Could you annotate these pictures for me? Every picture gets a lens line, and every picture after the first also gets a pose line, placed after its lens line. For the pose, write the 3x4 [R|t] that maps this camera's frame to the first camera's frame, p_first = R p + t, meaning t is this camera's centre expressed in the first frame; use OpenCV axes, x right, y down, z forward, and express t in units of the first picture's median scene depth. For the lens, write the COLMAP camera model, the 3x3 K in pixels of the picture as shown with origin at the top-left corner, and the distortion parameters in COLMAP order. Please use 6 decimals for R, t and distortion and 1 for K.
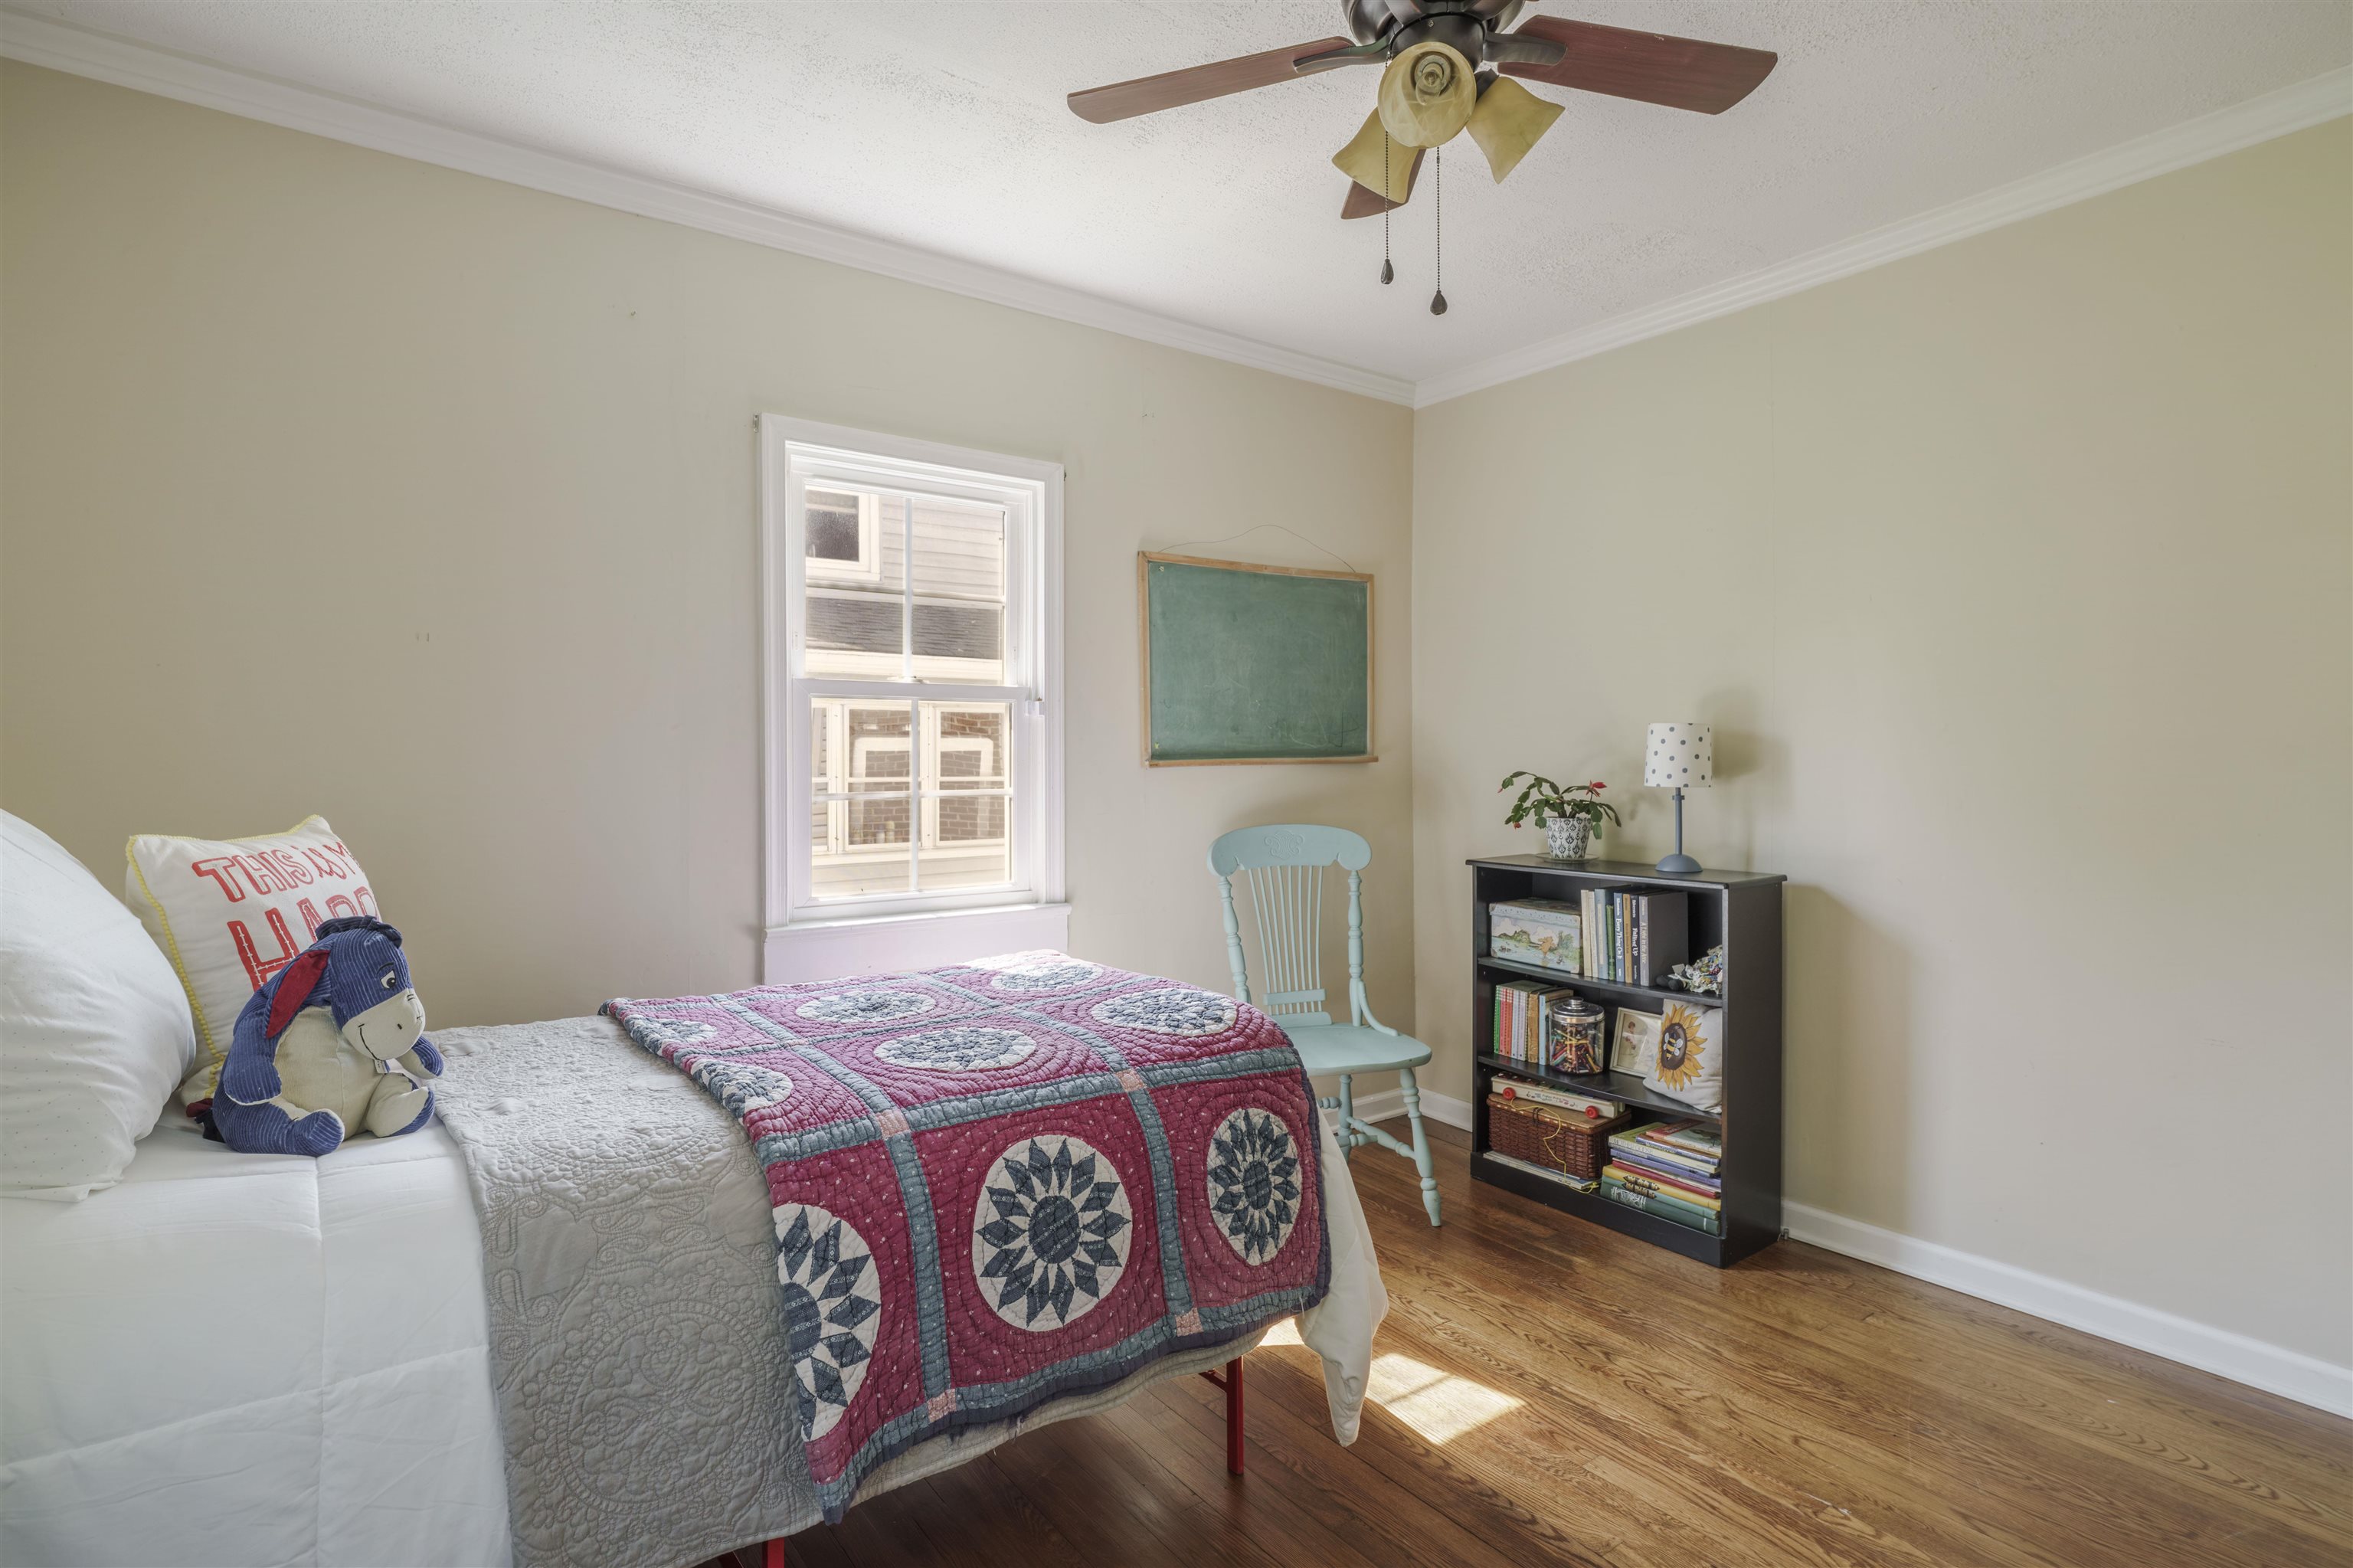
lens RADIAL K [[1167.3, 0, 1173.2], [0, 1167.3, 765.2], [0, 0, 1]] dist [0.004048, -0.004816]
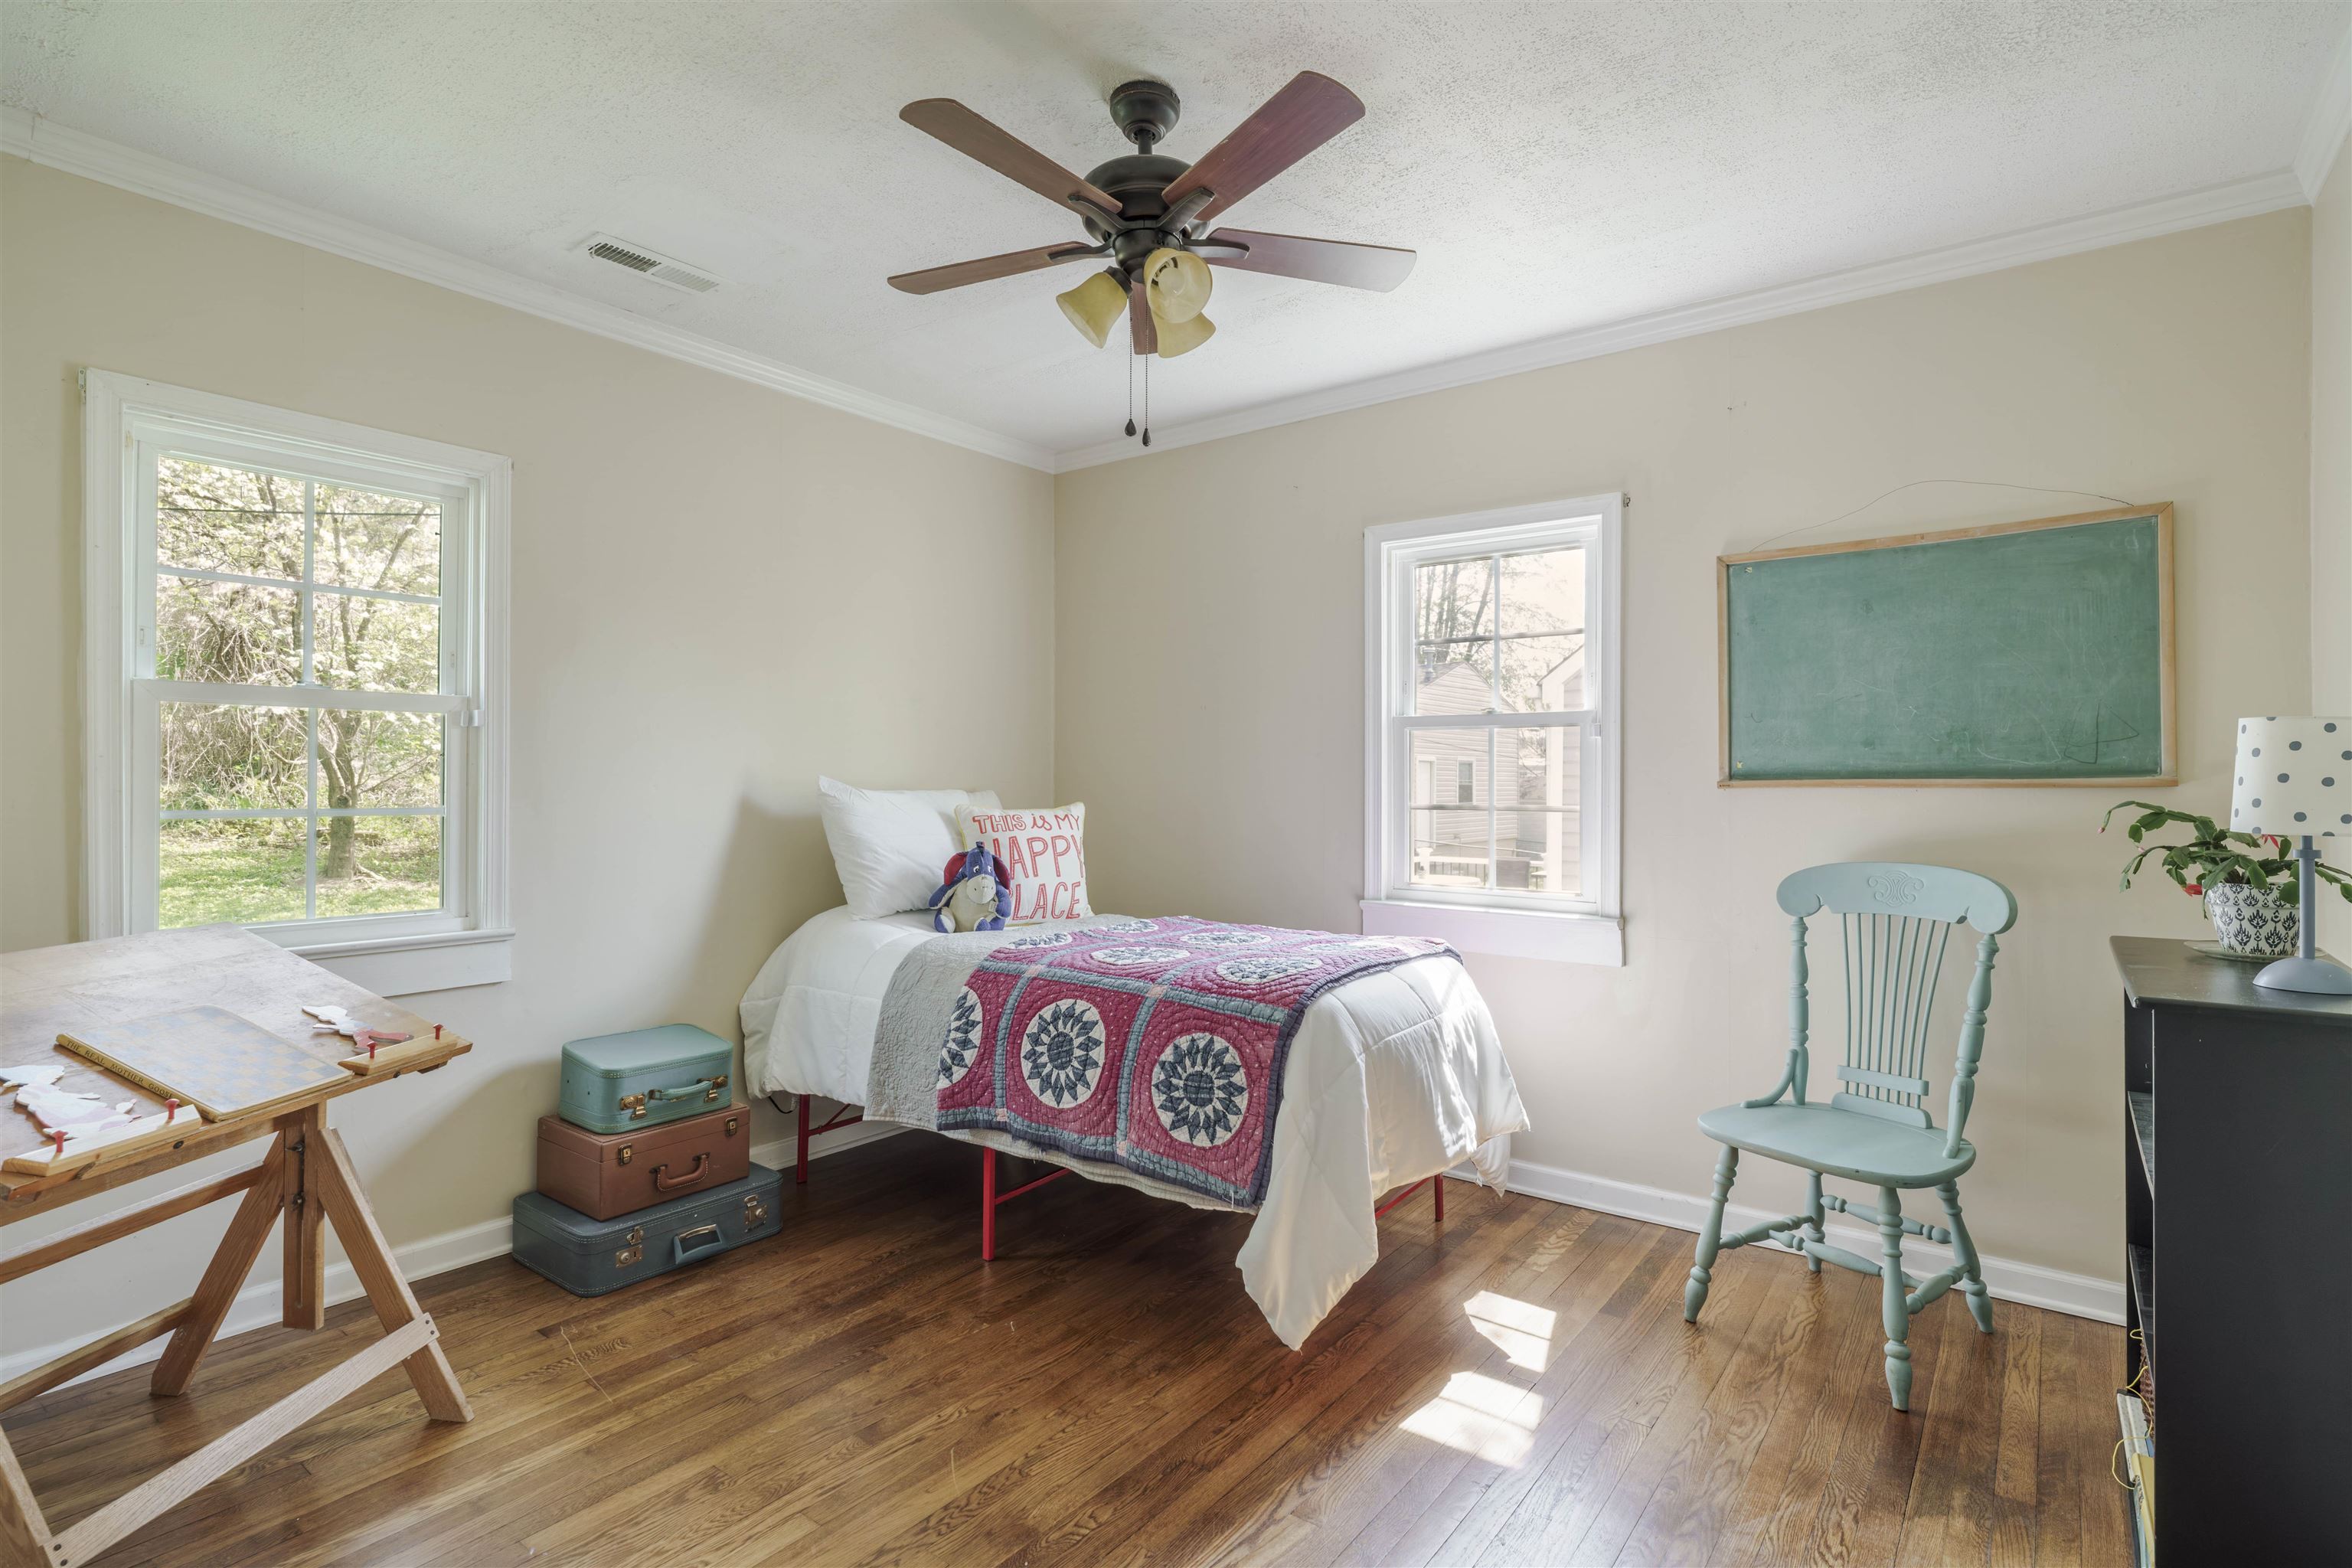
lens RADIAL K [[1166.7, 0, 1173.6], [0, 1166.7, 782.4], [0, 0, 1]] dist [0.004048, -0.004816]
pose [[0.282103, 0.006933, -0.959359, 0.804909], [-0.011904, 0.999922, 0.003726, -0.001118], [0.959310, 0.010369, 0.282164, 0.345063]]
